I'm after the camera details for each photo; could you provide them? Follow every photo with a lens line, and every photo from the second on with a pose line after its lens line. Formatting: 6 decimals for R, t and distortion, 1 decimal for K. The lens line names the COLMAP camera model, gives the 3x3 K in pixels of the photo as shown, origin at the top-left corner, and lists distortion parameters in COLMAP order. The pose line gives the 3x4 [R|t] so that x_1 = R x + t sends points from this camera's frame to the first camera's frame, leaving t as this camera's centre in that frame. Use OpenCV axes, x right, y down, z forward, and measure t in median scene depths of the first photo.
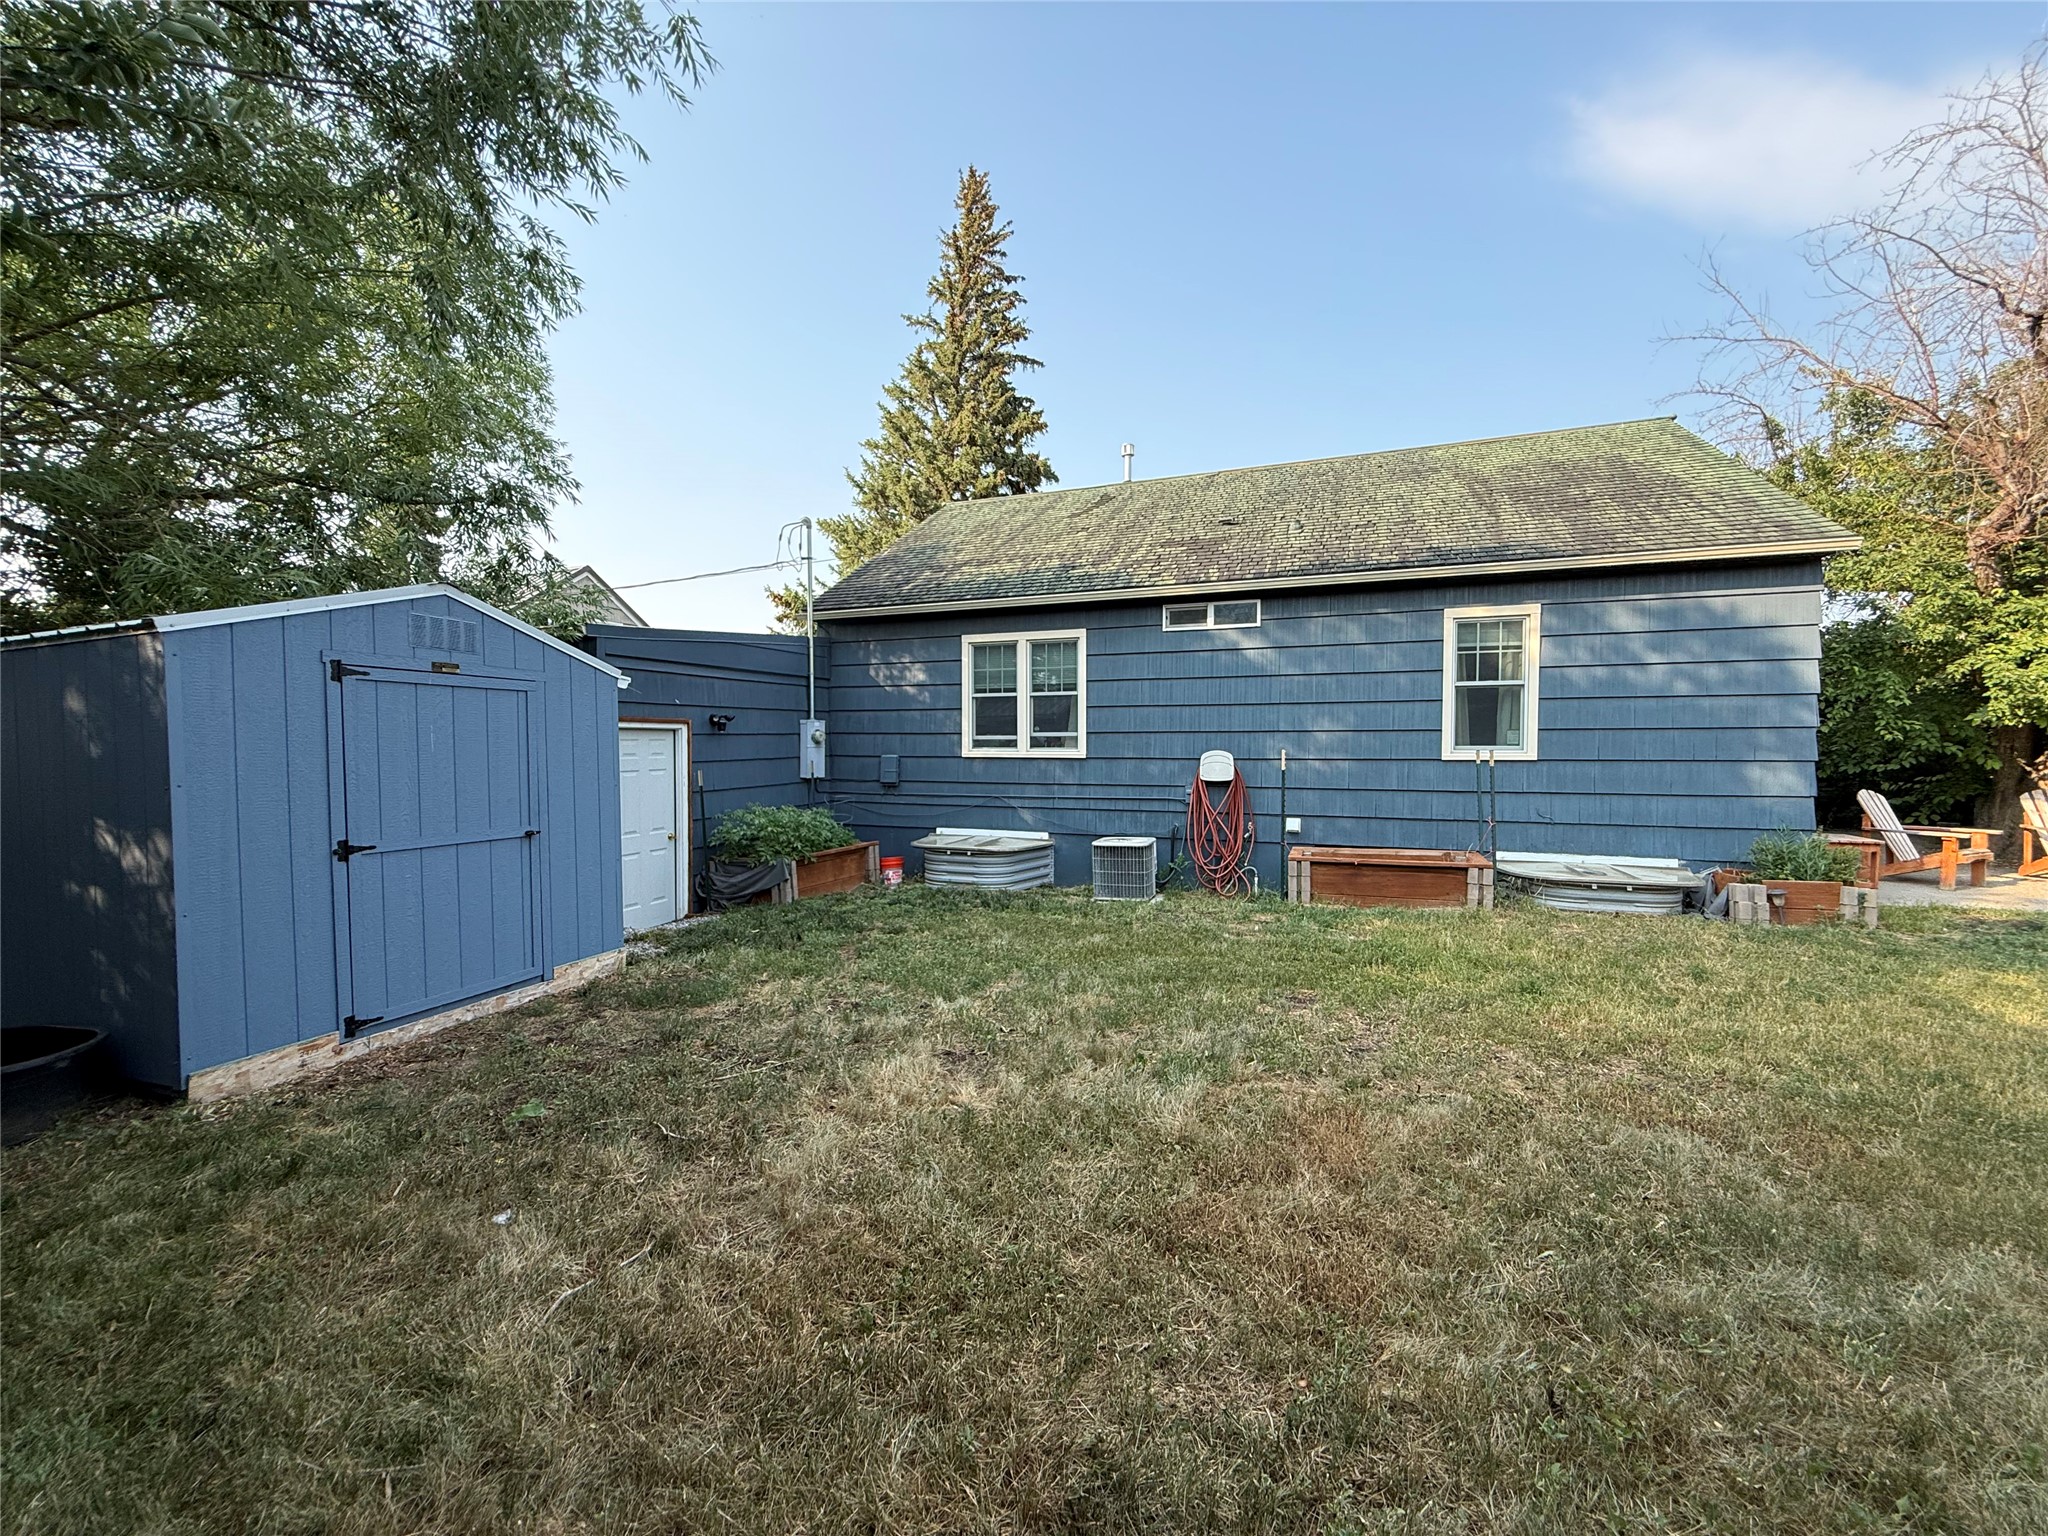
lens RADIAL K [[818.6, 0, 1022.7], [0, 818.6, 762.7], [0, 0, 1]] dist [-0.000403, 0.000275]
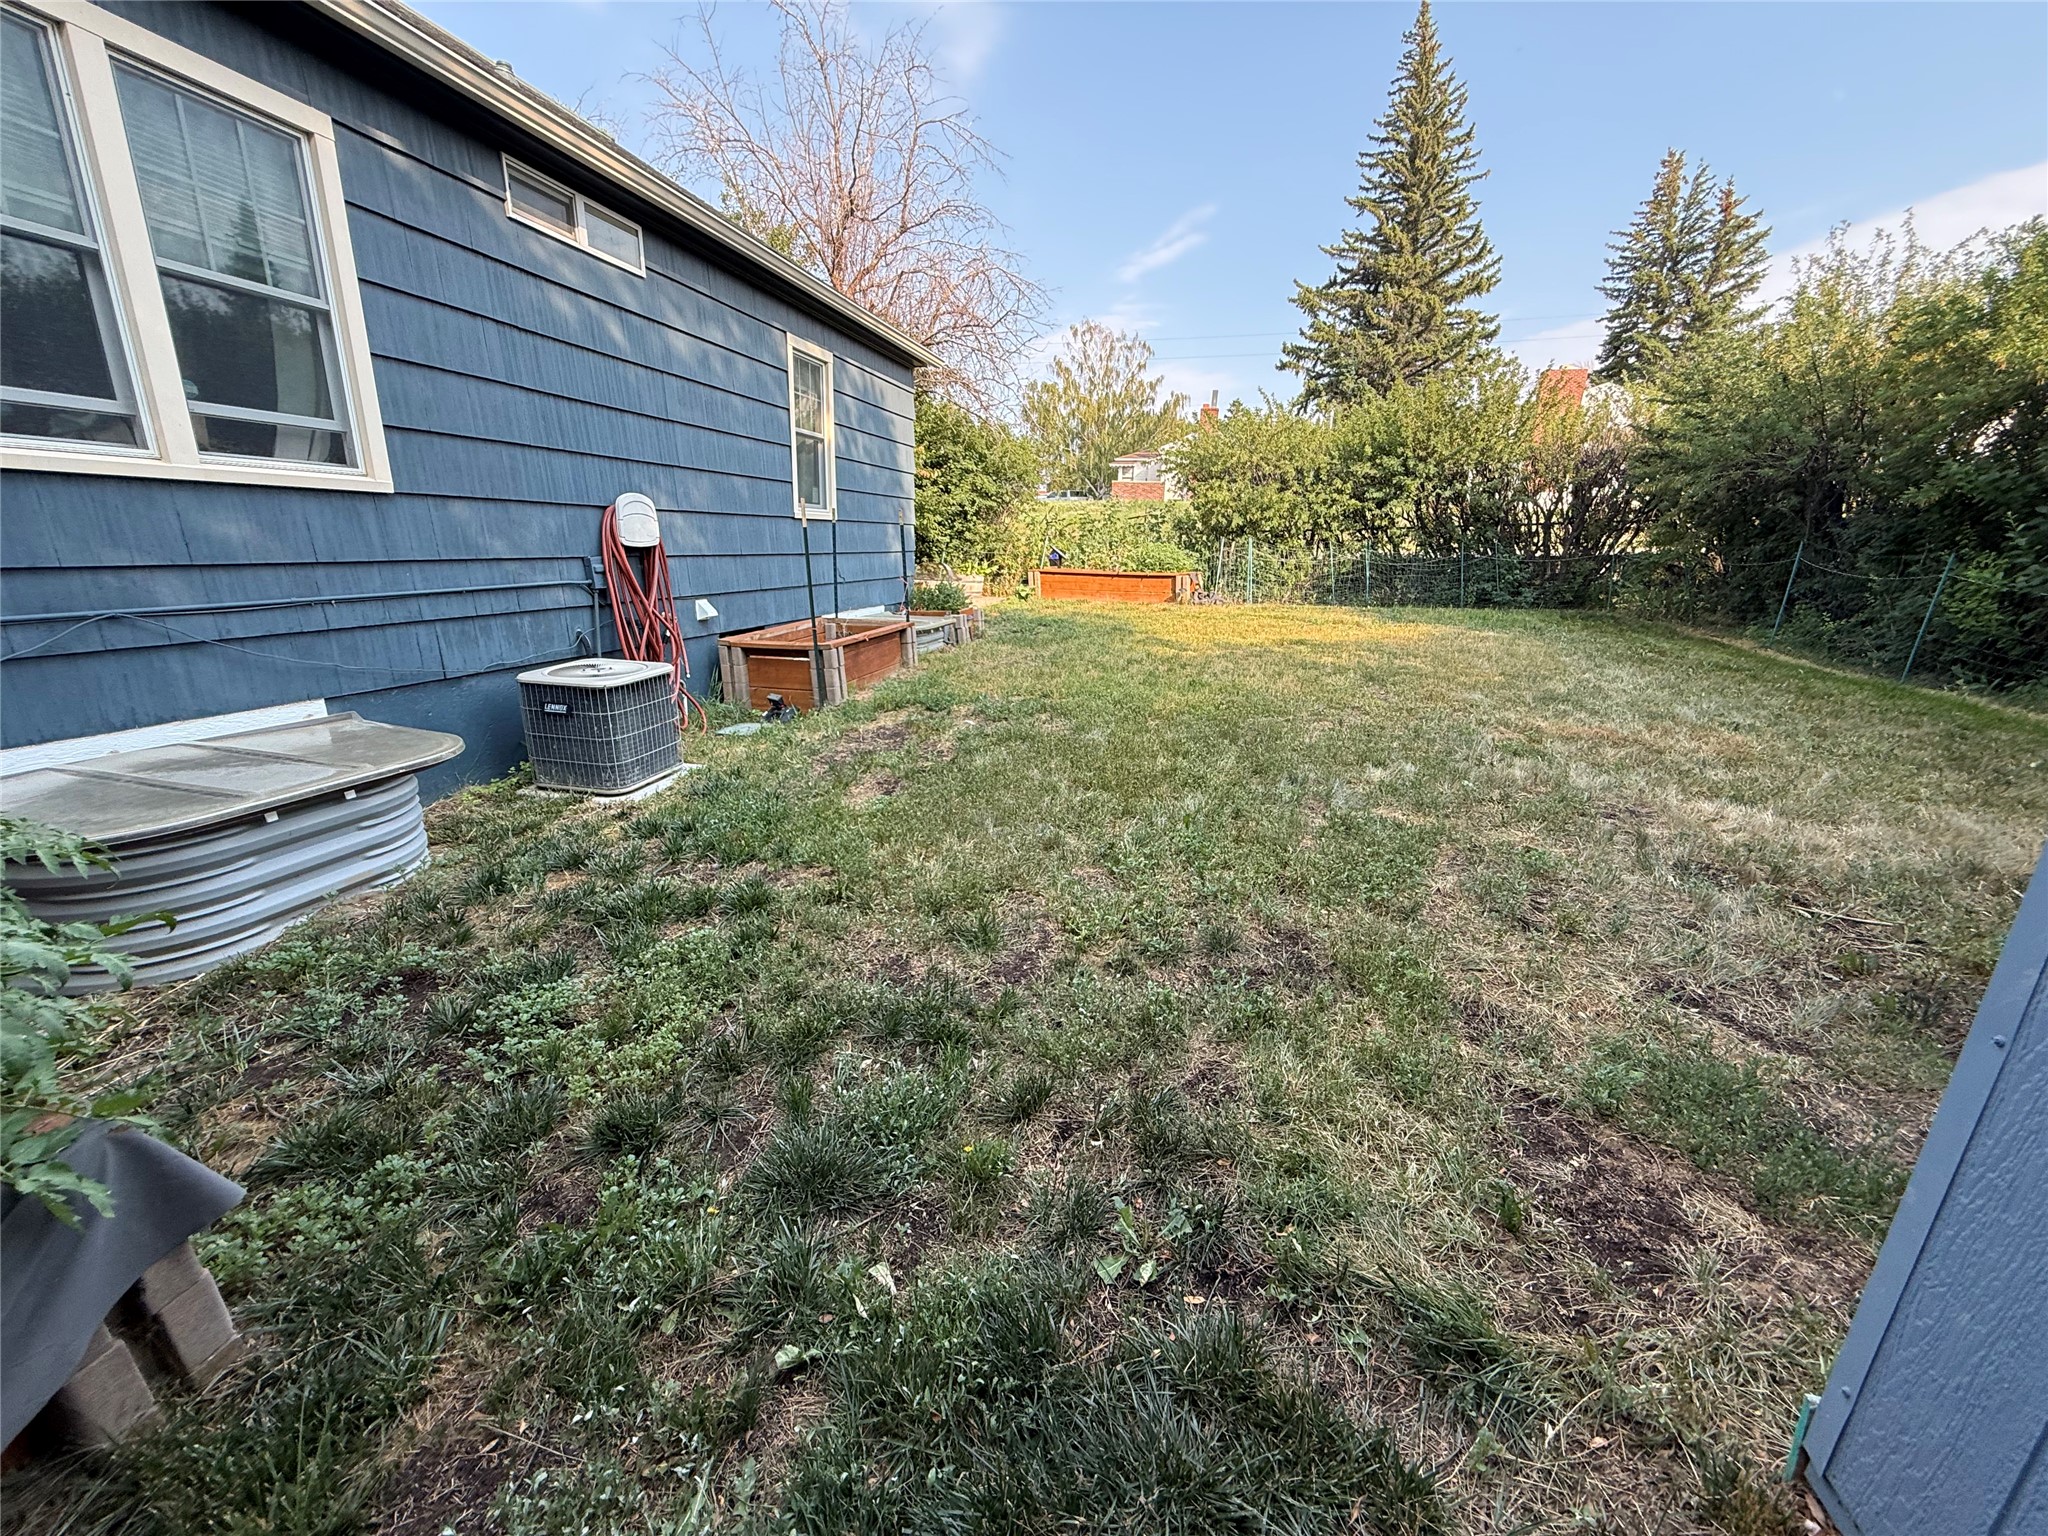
lens RADIAL K [[818.6, 0, 1017.8], [0, 818.6, 762.2], [0, 0, 1]] dist [-0.000403, 0.000275]
pose [[-0.109771, -0.262096, 0.958778, -0.400658], [-0.000714, 0.964628, 0.263614, 0.016626], [-0.993957, 0.028252, -0.106076, 0.792651]]
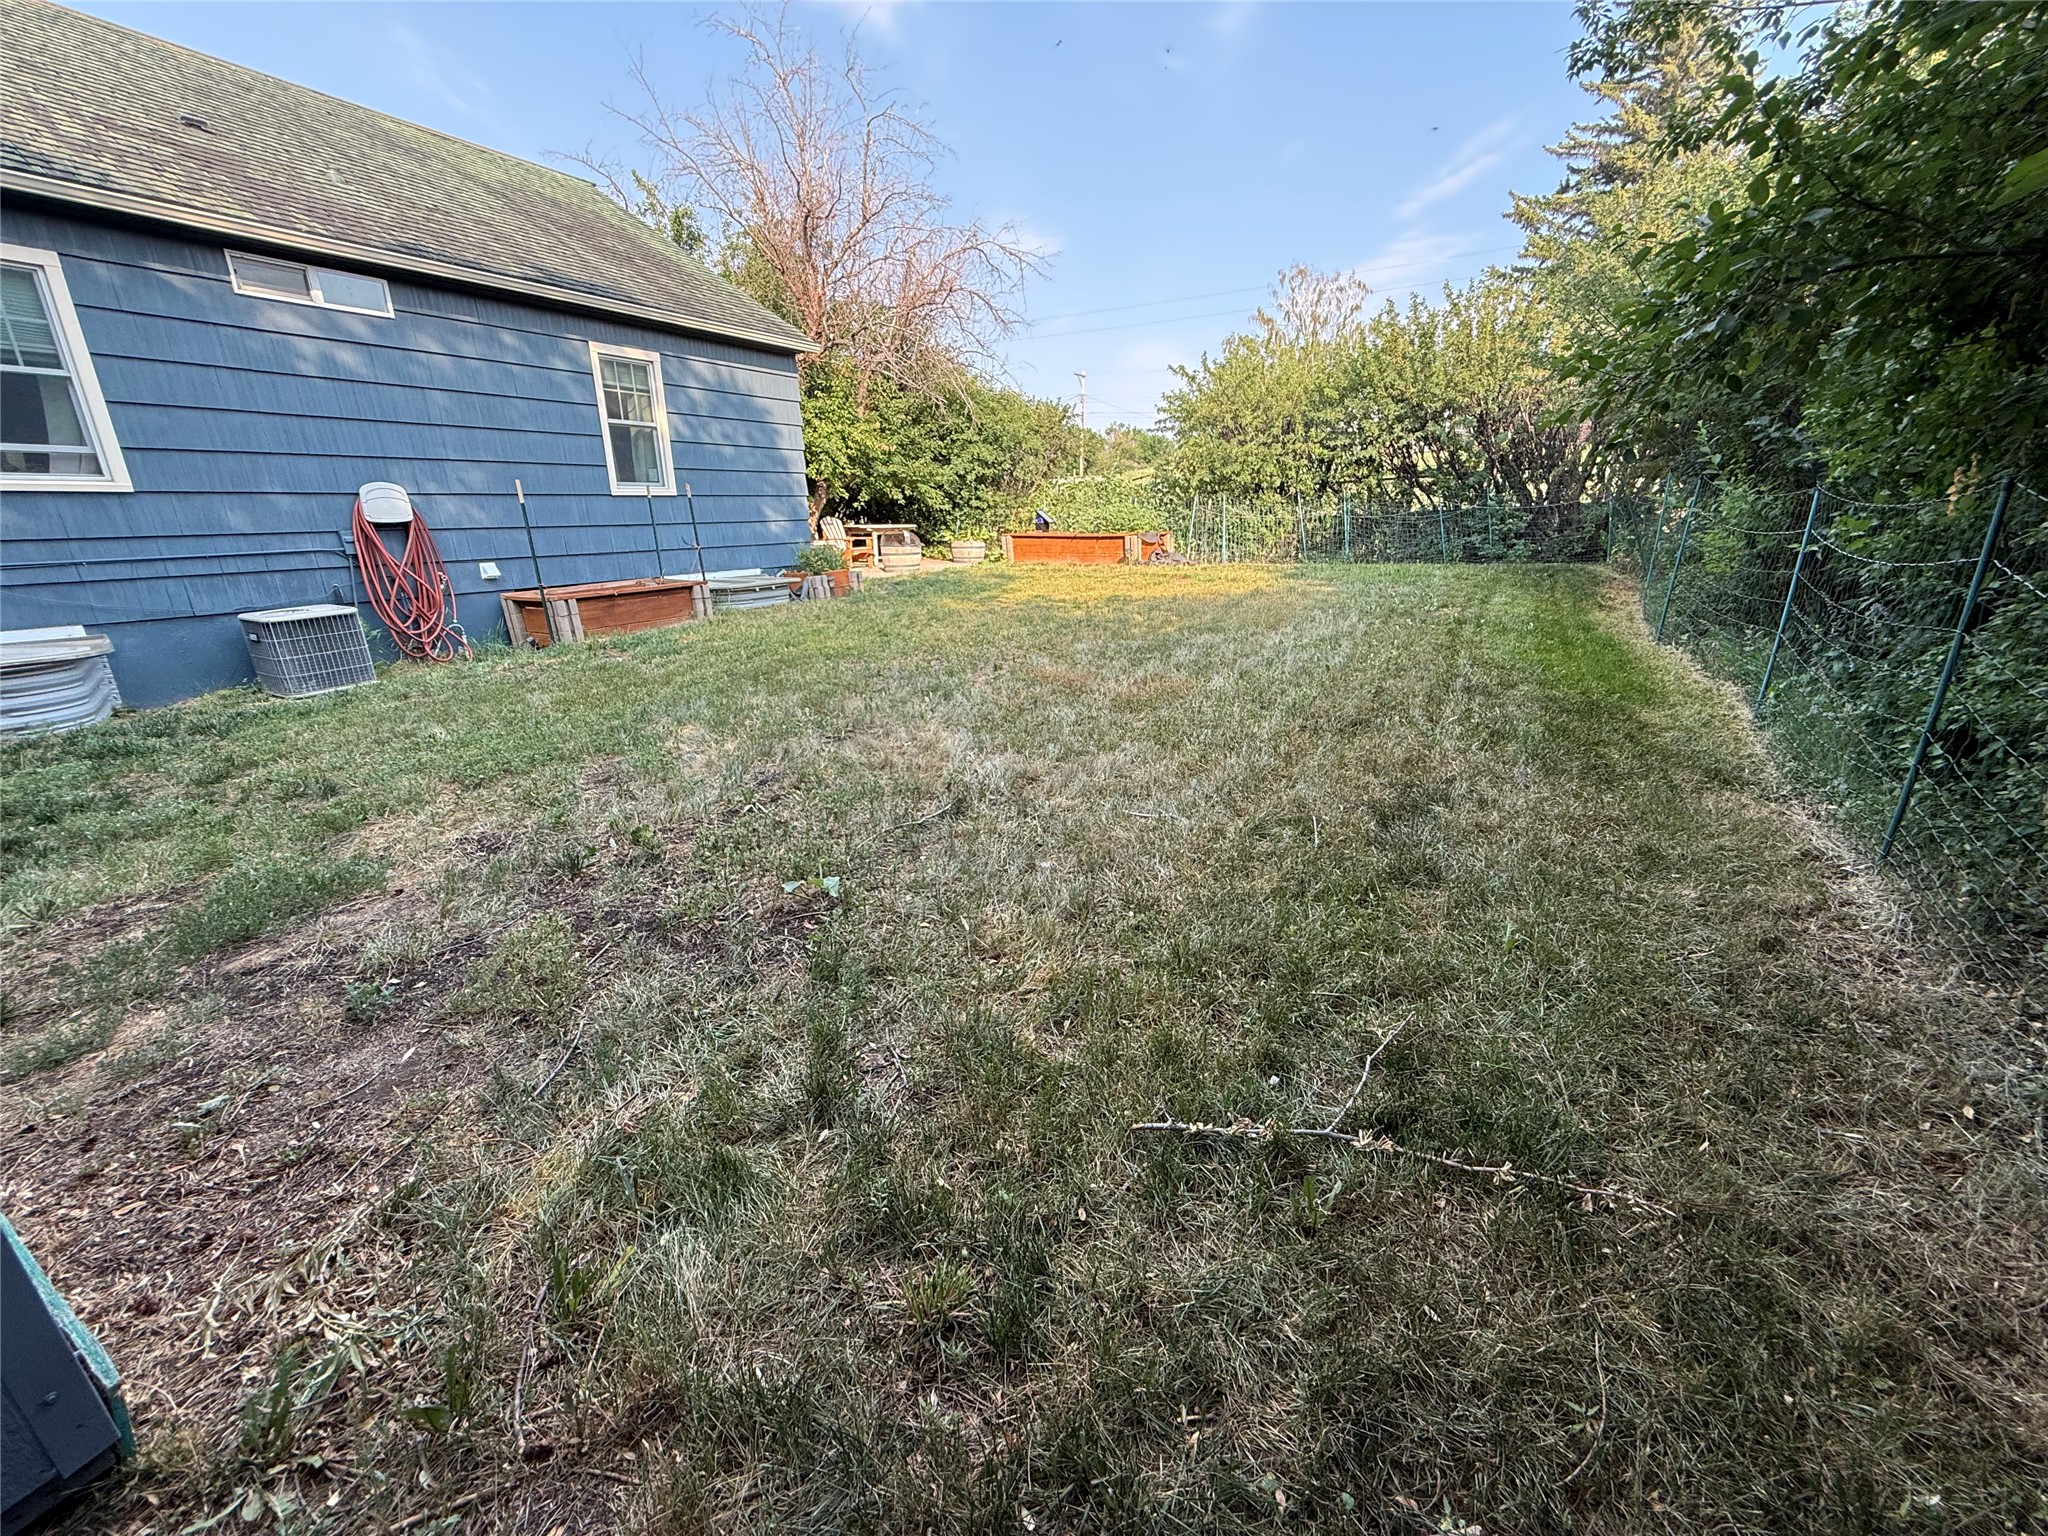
lens RADIAL K [[818.6, 0, 1021.3], [0, 818.6, 767.7], [0, 0, 1]] dist [-0.000403, 0.000275]
pose [[0.172345, -0.299431, 0.938423, -0.476853], [0.033412, 0.953907, 0.298236, 0.032981], [-0.984470, -0.020045, 0.174406, 0.248529]]
